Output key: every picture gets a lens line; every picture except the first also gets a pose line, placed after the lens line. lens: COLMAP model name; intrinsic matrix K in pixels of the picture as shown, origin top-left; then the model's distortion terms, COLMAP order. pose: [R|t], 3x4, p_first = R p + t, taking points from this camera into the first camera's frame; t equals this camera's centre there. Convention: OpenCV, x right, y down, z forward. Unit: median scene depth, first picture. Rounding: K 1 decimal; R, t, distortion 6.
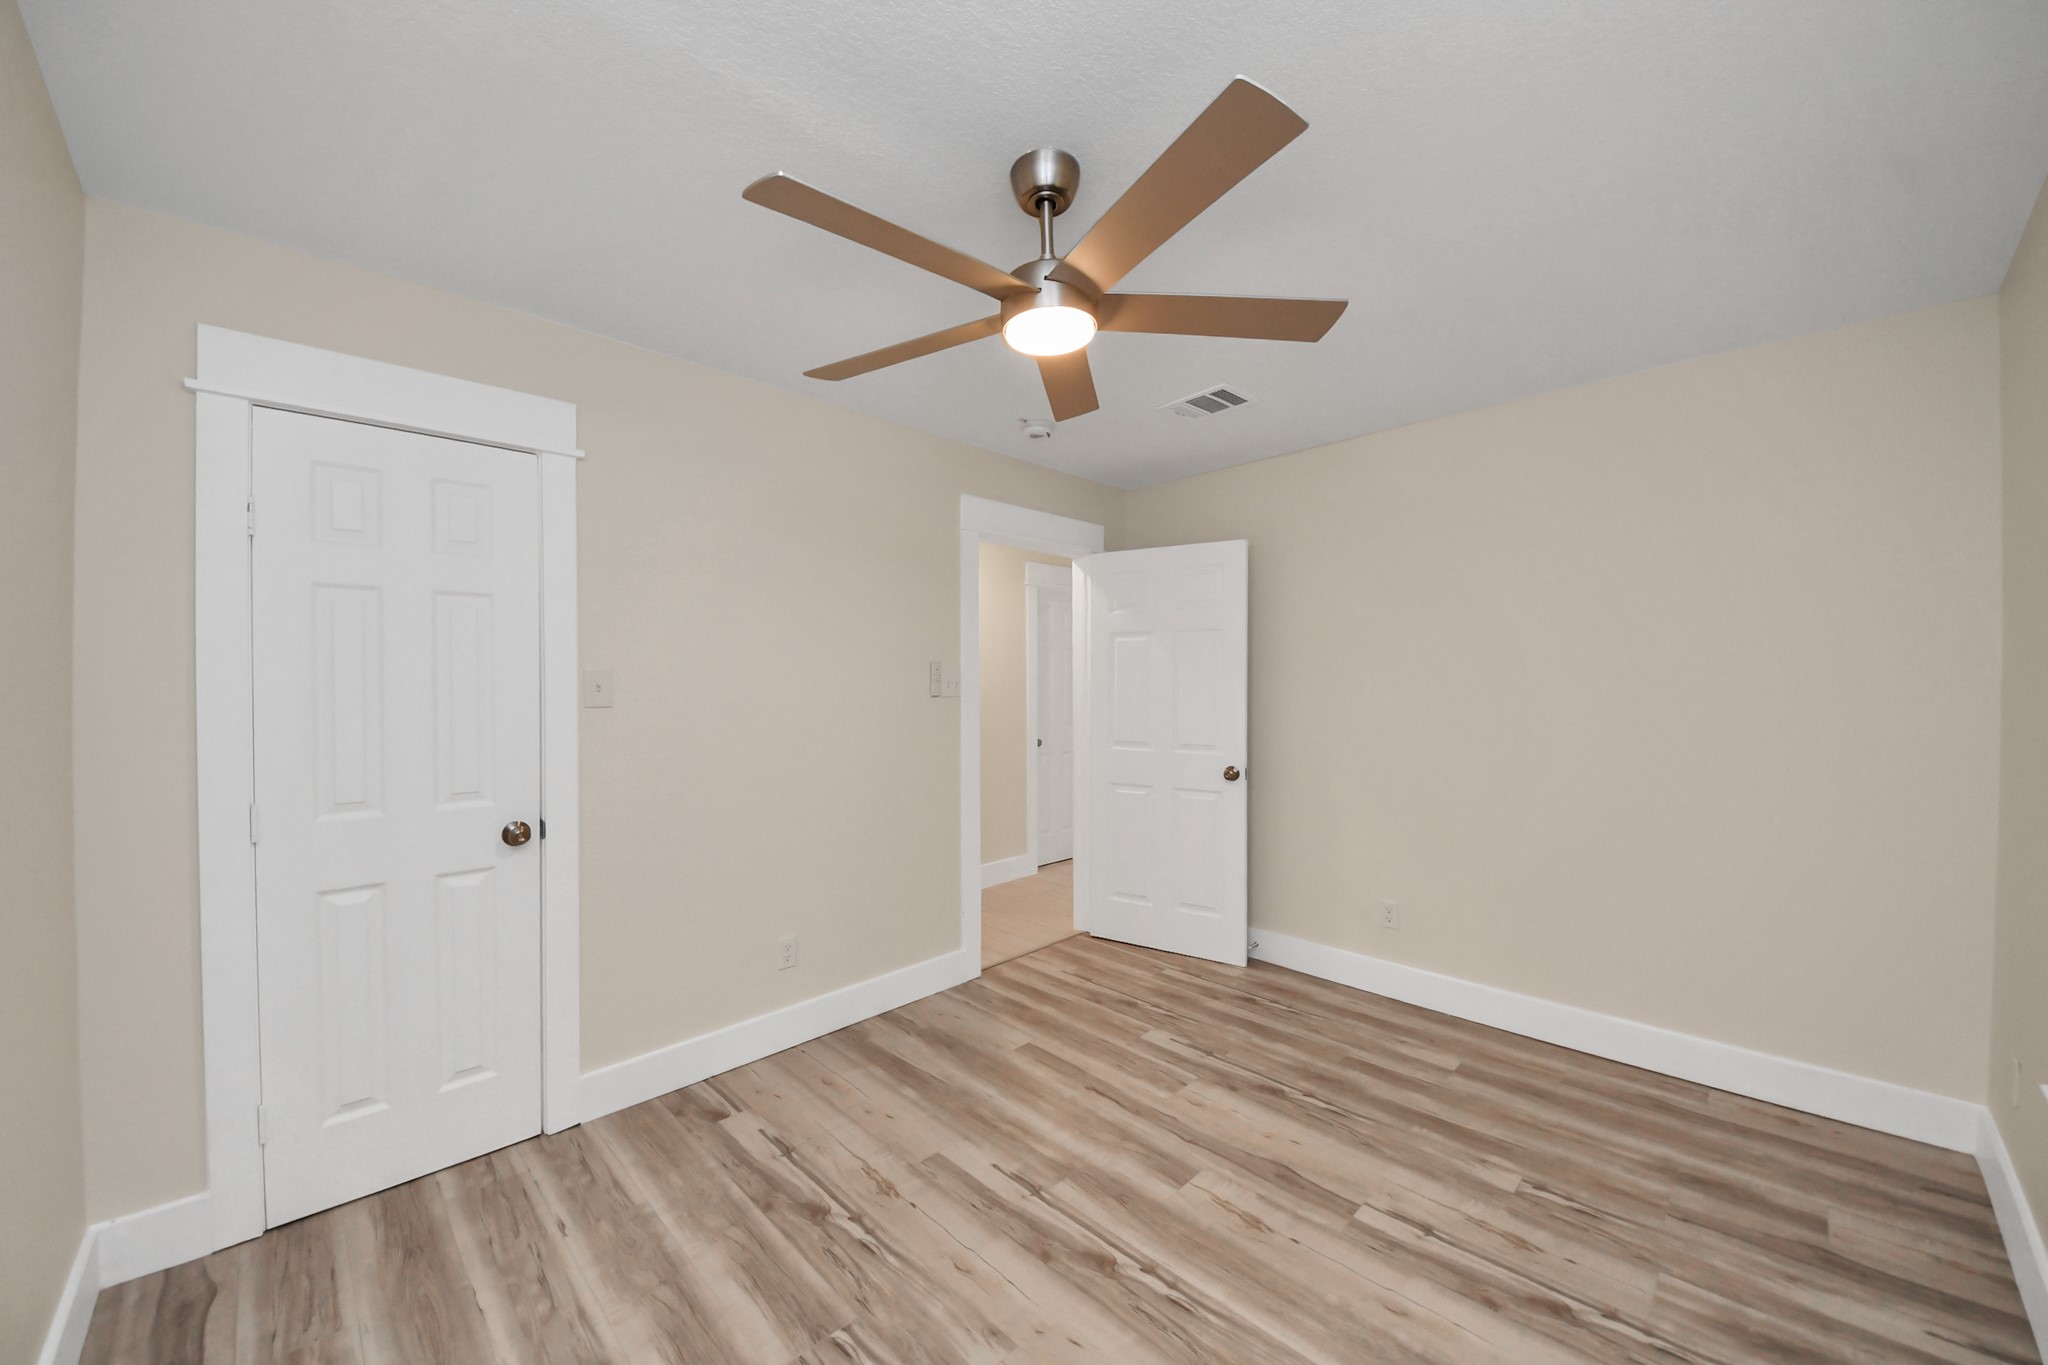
lens RADIAL K [[720.8, 0, 1019.7], [0, 720.8, 696.2], [0, 0, 1]] dist [0.029273, -0.018185]
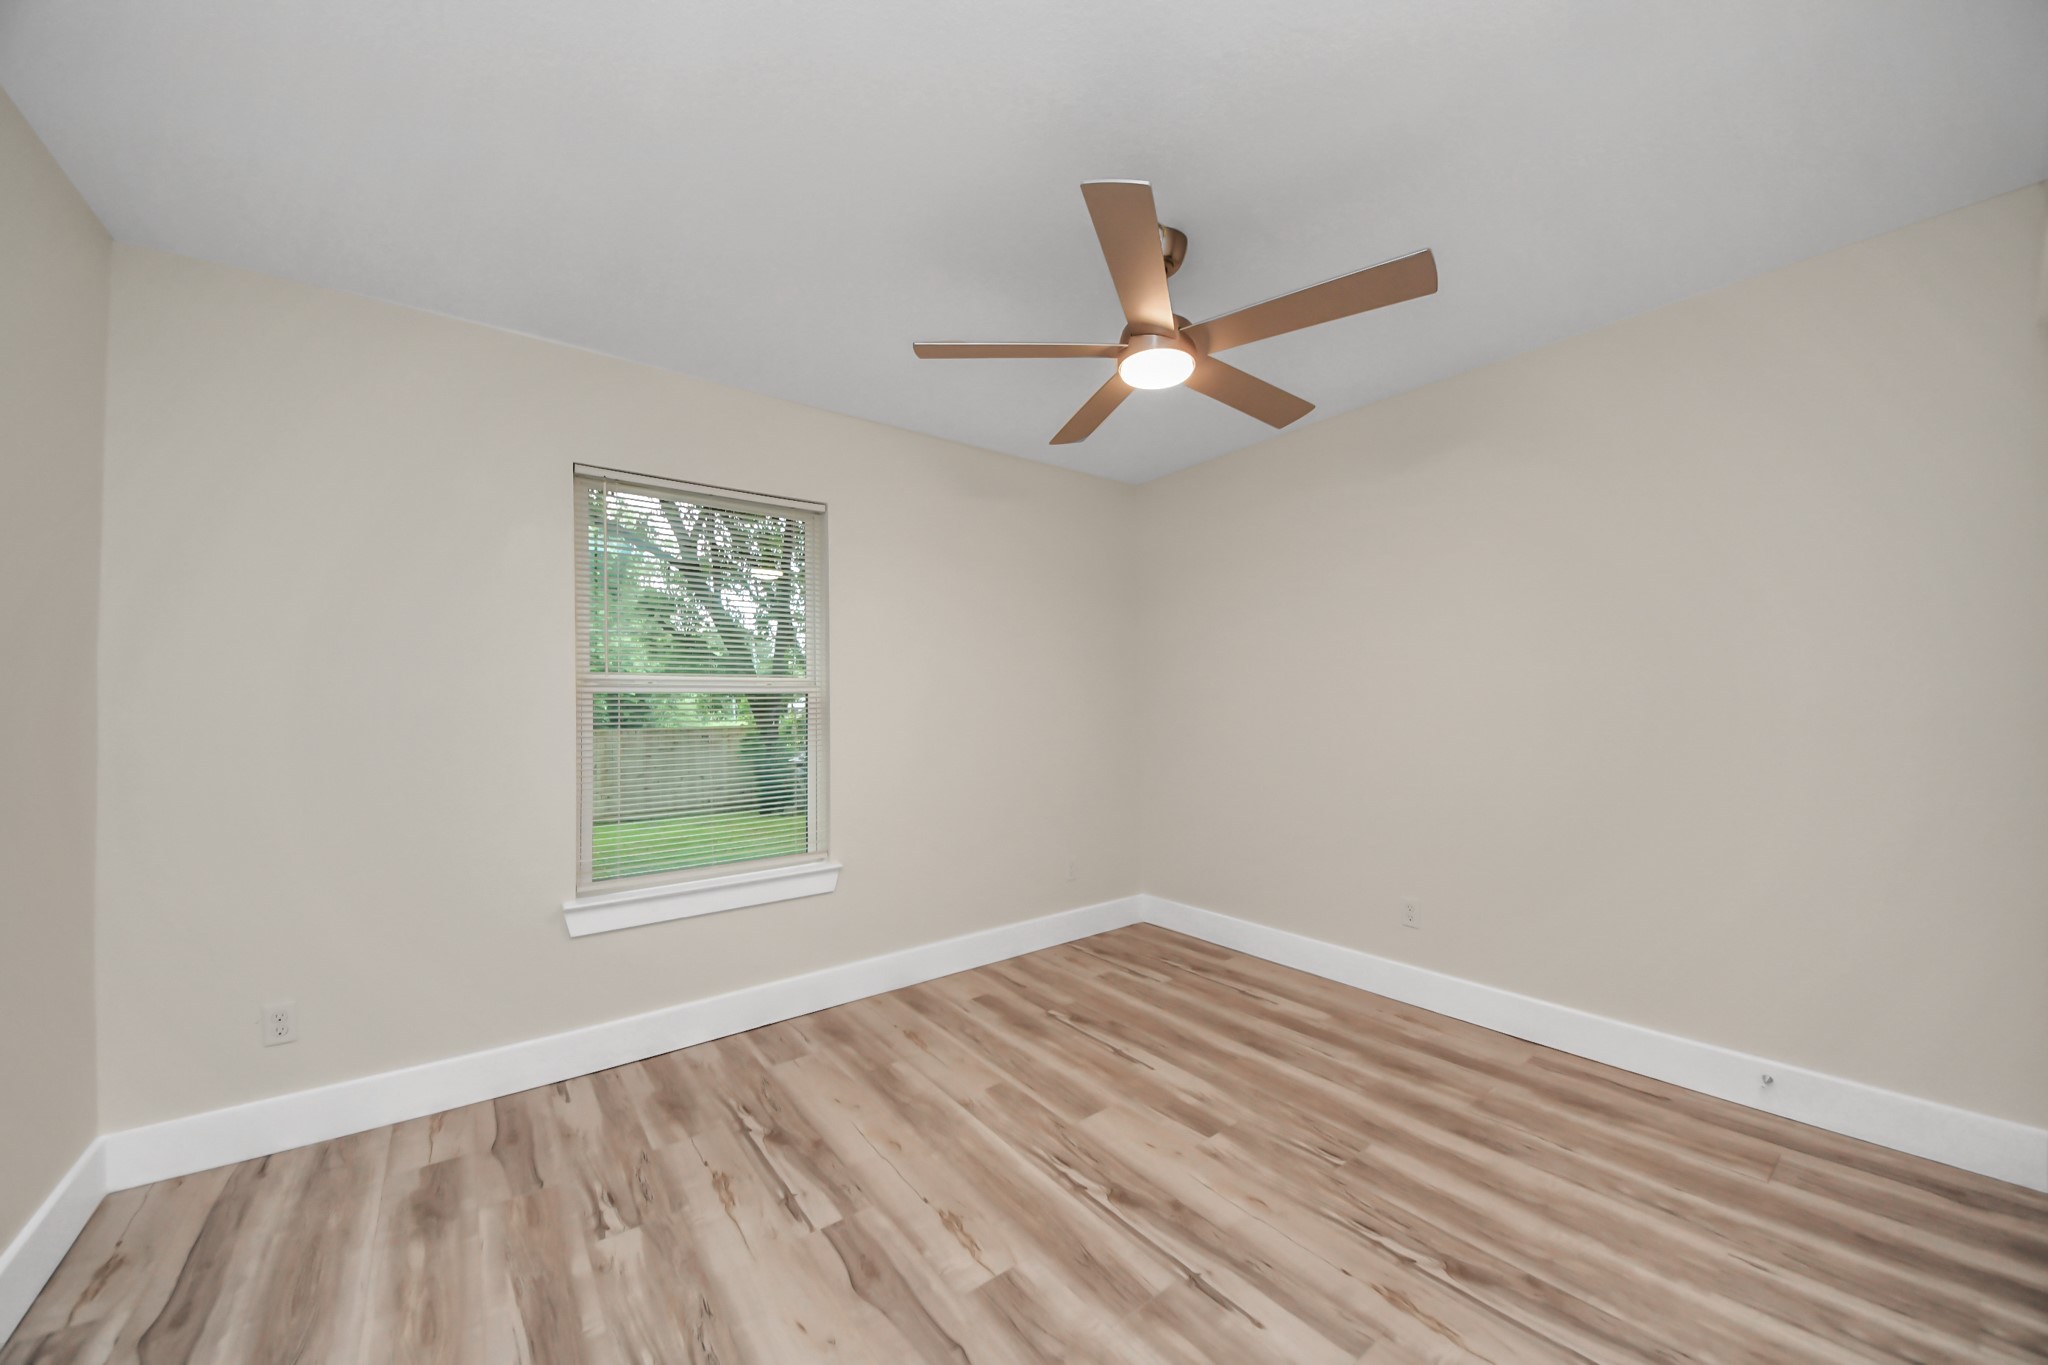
lens RADIAL K [[720.8, 0, 1019.7], [0, 720.8, 696.2], [0, 0, 1]] dist [0.029273, -0.018185]
pose [[-0.990992, 0.014486, 0.133133, 0.100367], [0.014567, 0.999894, -0.000367, 0.049077], [-0.133124, 0.001576, -0.991098, 1.906502]]
